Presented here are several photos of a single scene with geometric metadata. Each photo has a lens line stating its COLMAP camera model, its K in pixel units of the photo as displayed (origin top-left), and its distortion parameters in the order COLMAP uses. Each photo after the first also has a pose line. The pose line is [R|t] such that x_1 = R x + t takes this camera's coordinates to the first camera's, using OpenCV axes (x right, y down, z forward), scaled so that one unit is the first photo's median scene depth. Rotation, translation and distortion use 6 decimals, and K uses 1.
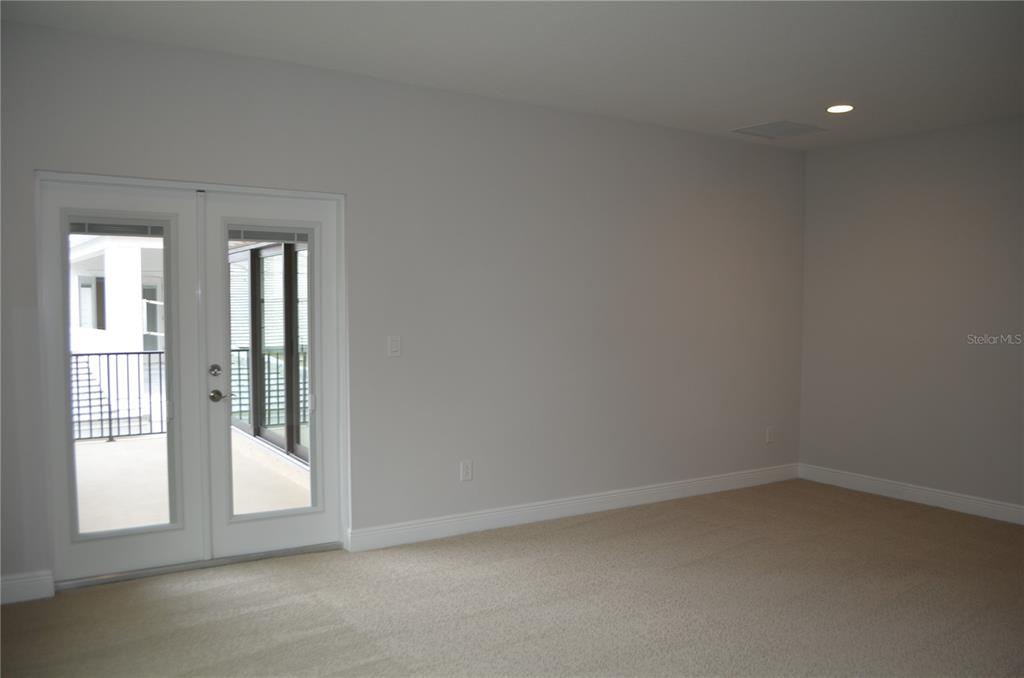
lens RADIAL K [[802.6, 0, 519.9], [0, 802.6, 355.4], [0, 0, 1]] dist [-0.084621, 0.010461]
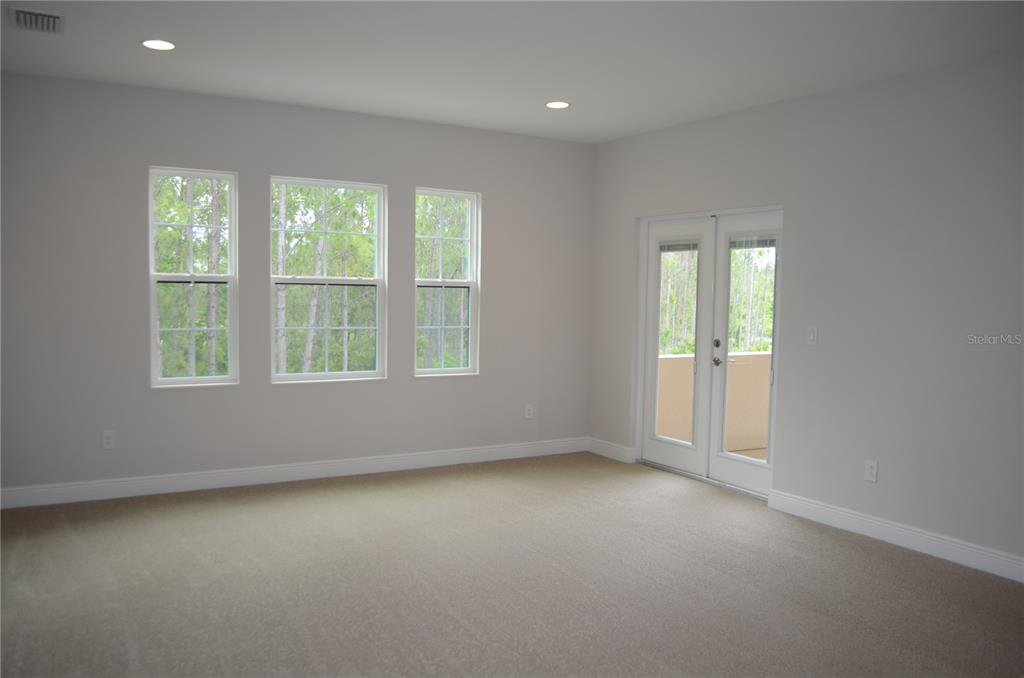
lens RADIAL K [[802.6, 0, 519.9], [0, 802.6, 355.4], [0, 0, 1]] dist [-0.084621, 0.010461]
pose [[-0.004091, 0.076185, -0.997085, 1.045608], [-0.080600, 0.993824, 0.076267, -0.040176], [0.996738, 0.080677, 0.002075, 0.666435]]
